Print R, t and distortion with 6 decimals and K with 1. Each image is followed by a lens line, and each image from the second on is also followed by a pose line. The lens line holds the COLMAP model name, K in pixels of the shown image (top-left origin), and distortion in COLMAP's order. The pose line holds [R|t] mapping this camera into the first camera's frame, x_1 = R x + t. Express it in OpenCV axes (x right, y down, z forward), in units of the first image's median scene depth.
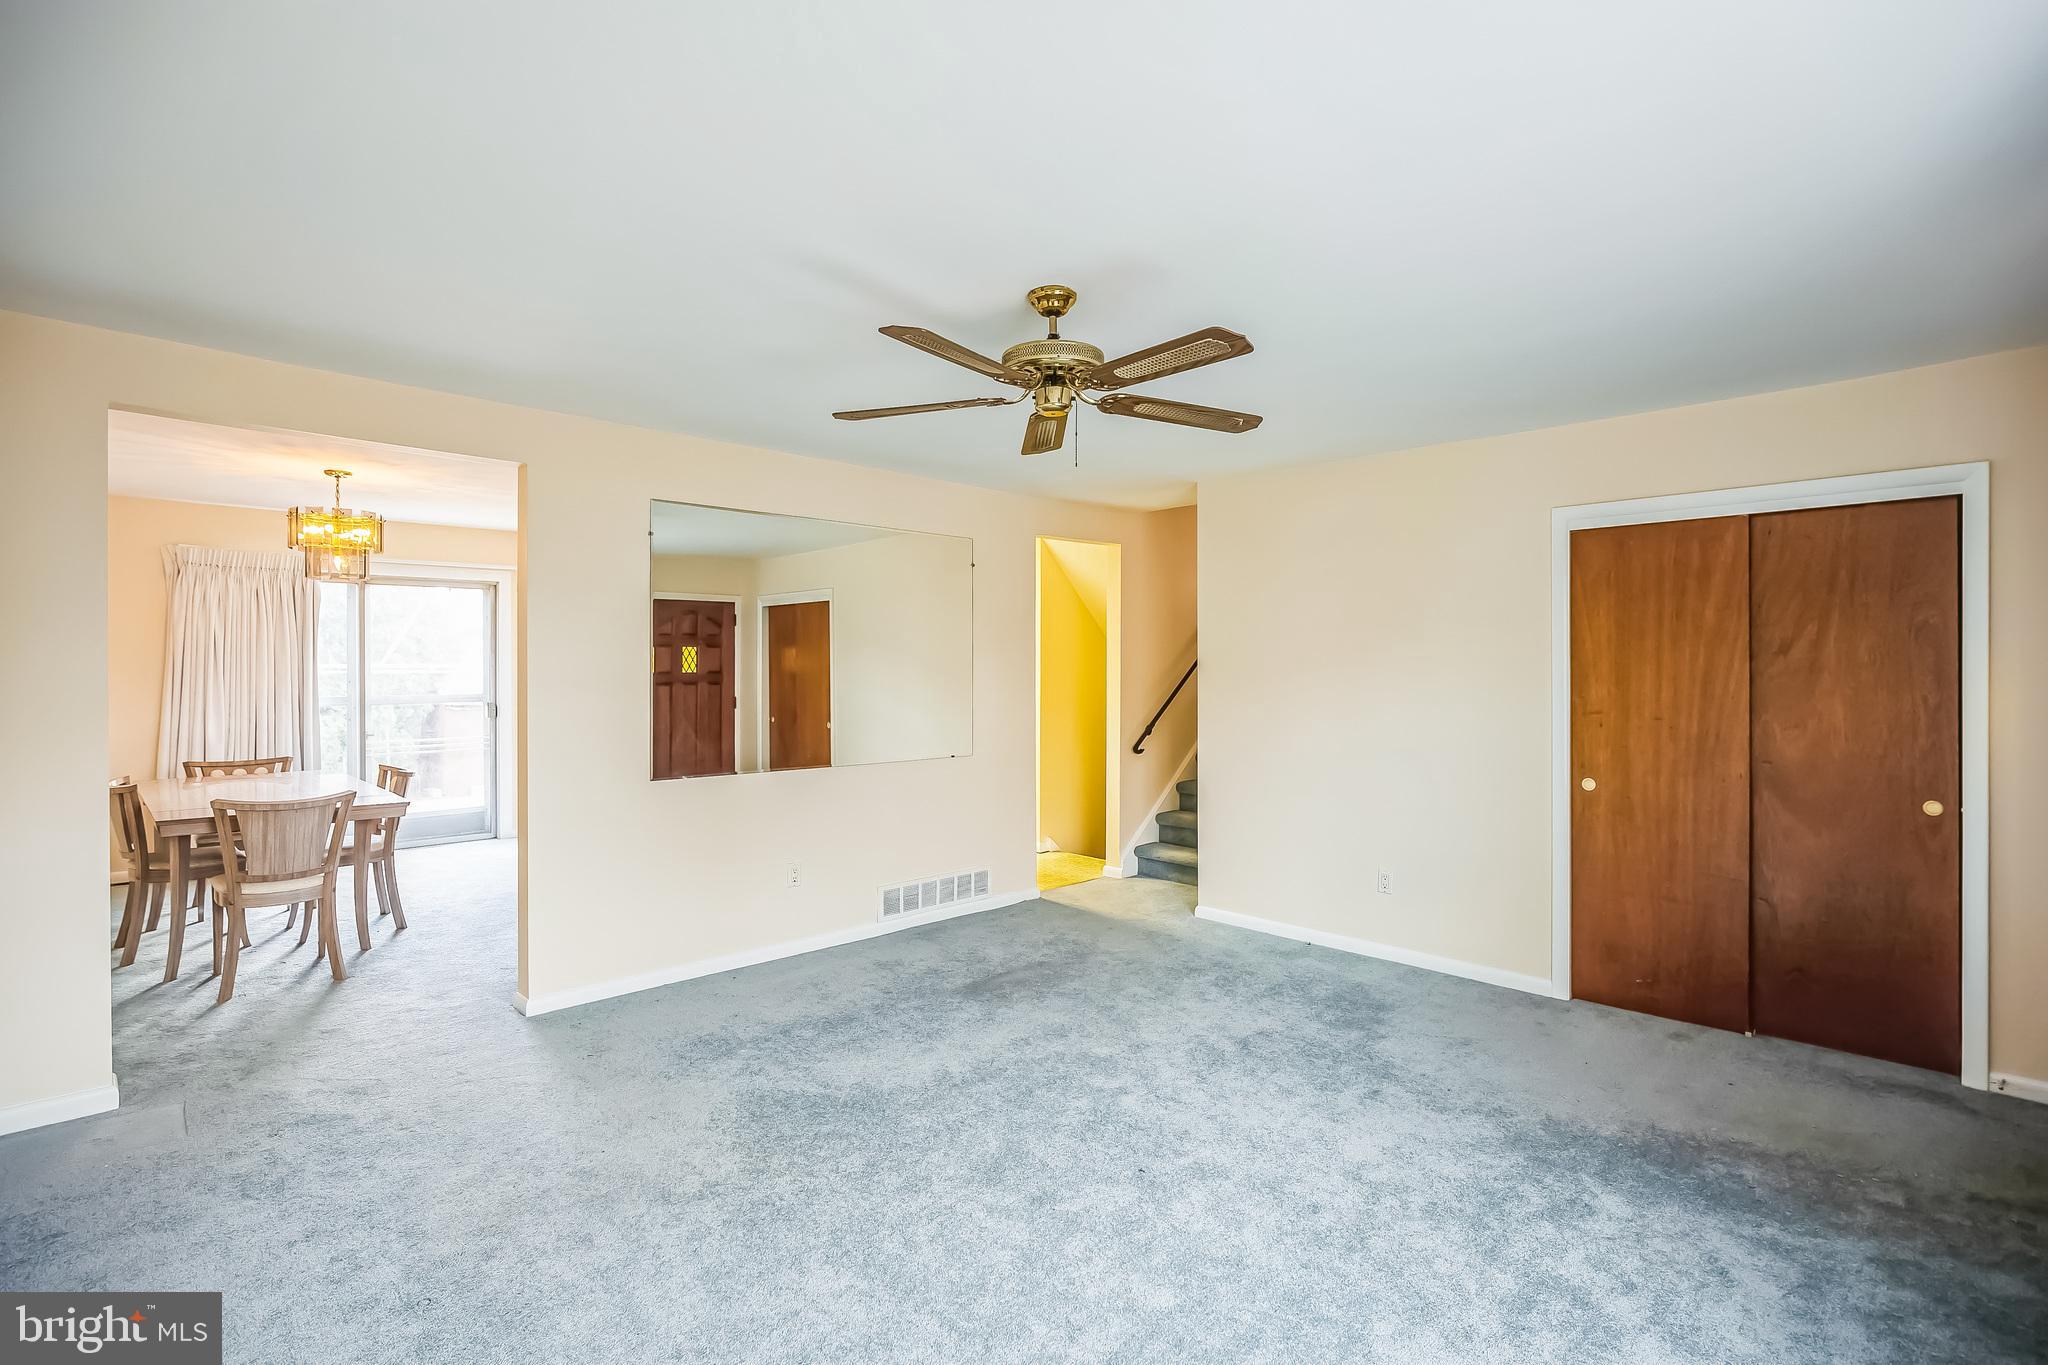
lens RADIAL K [[953.0, 0, 1029.7], [0, 953.0, 680.4], [0, 0, 1]] dist [-0.019200, 0.000871]
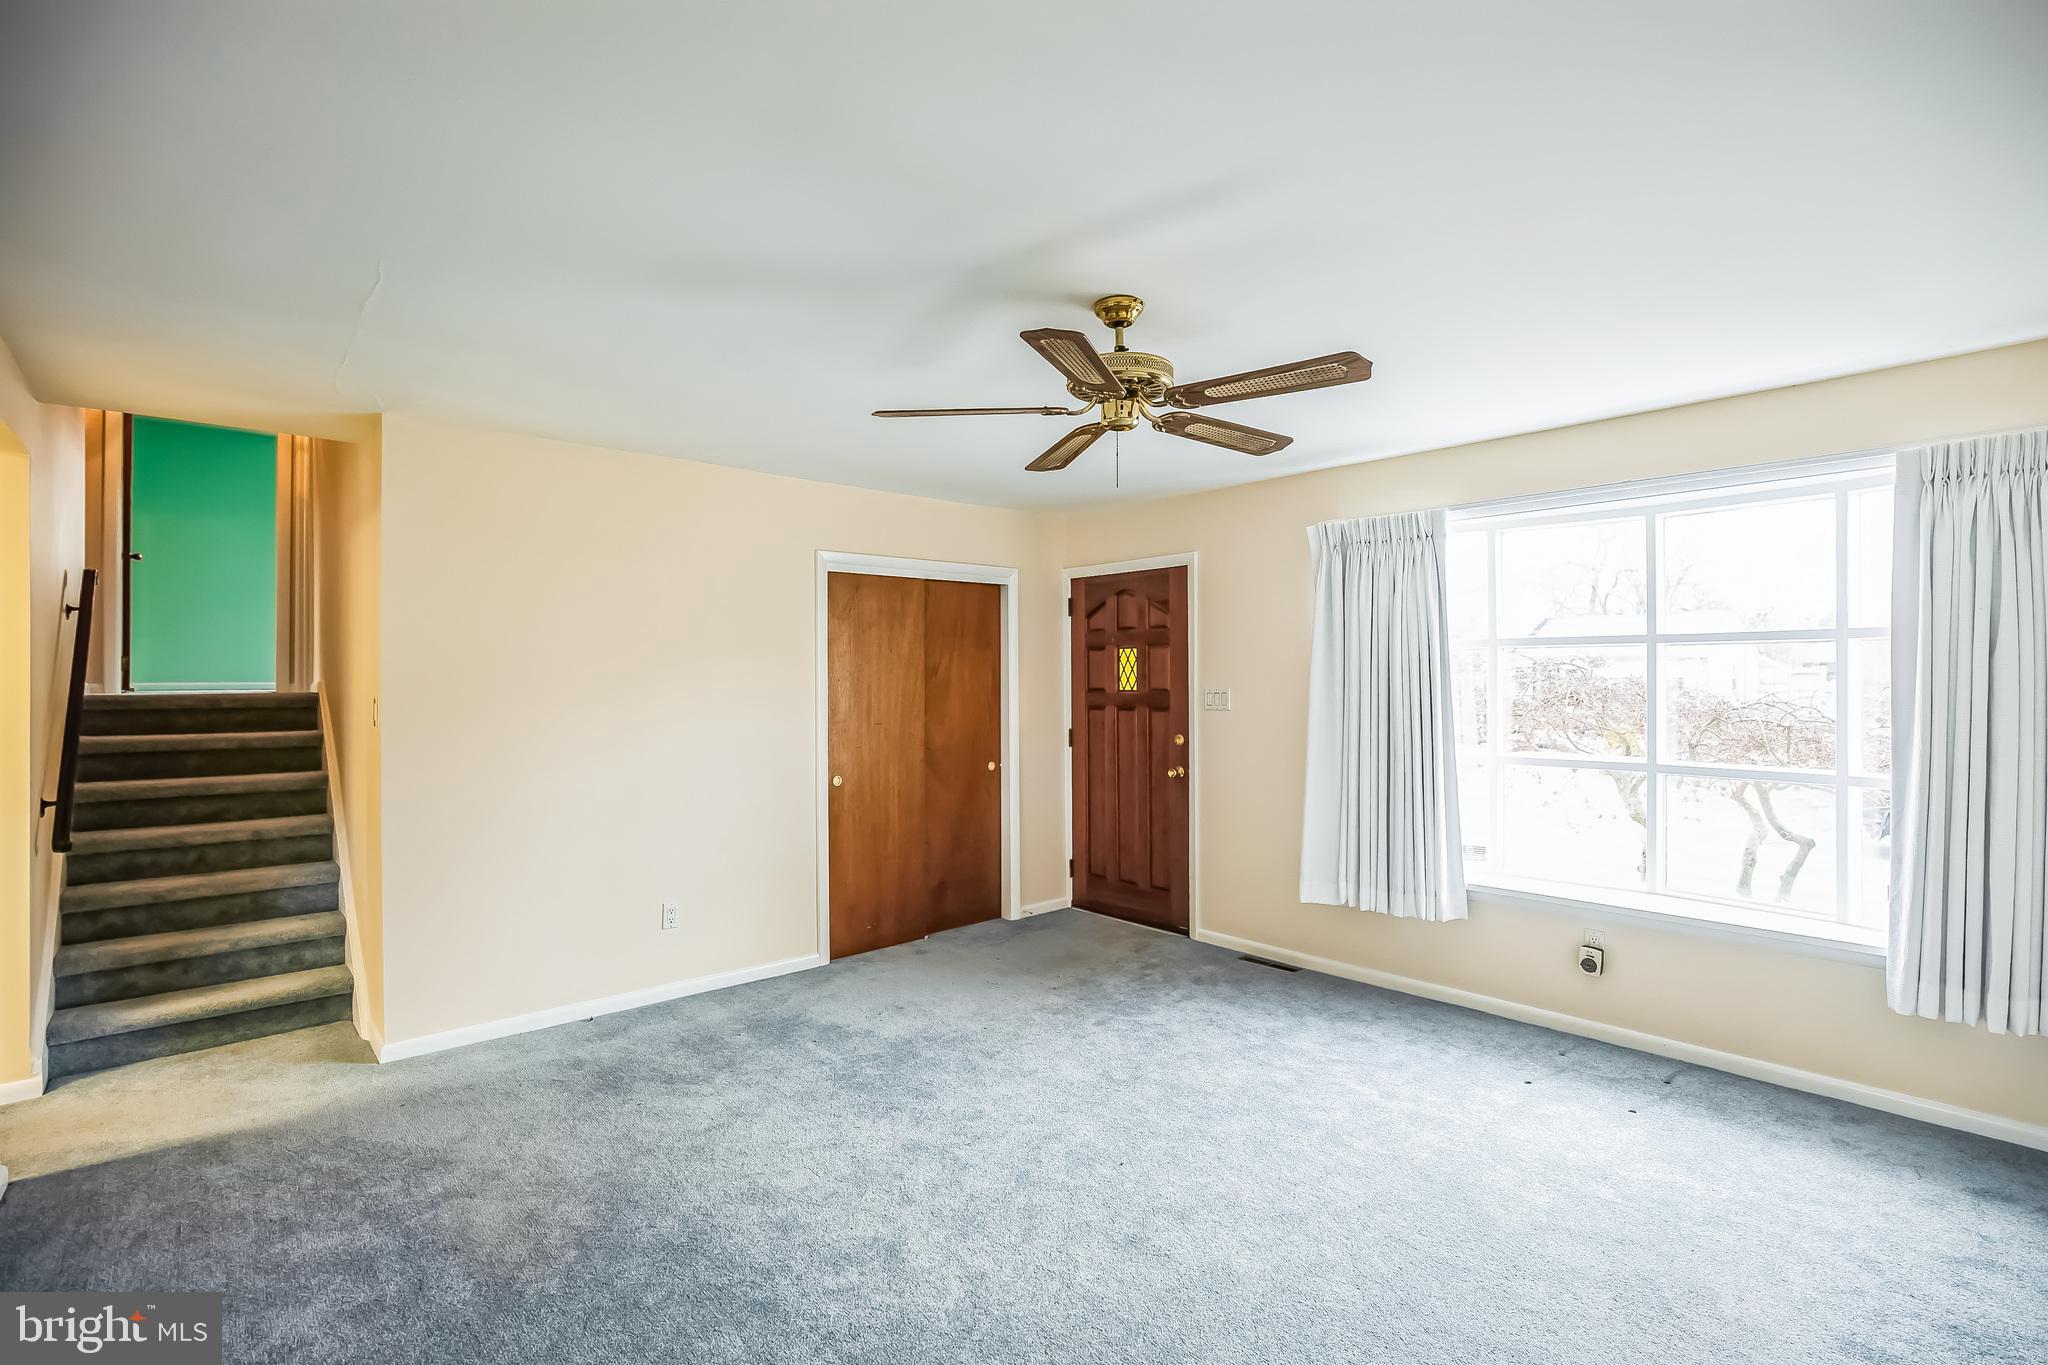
lens RADIAL K [[953.0, 0, 1029.7], [0, 953.0, 680.4], [0, 0, 1]] dist [-0.019200, 0.000871]
pose [[0.022806, 0.005307, 0.999726, -0.676424], [0.012194, 0.999910, -0.005586, -0.009602], [-0.999666, 0.012318, 0.022739, 0.776505]]
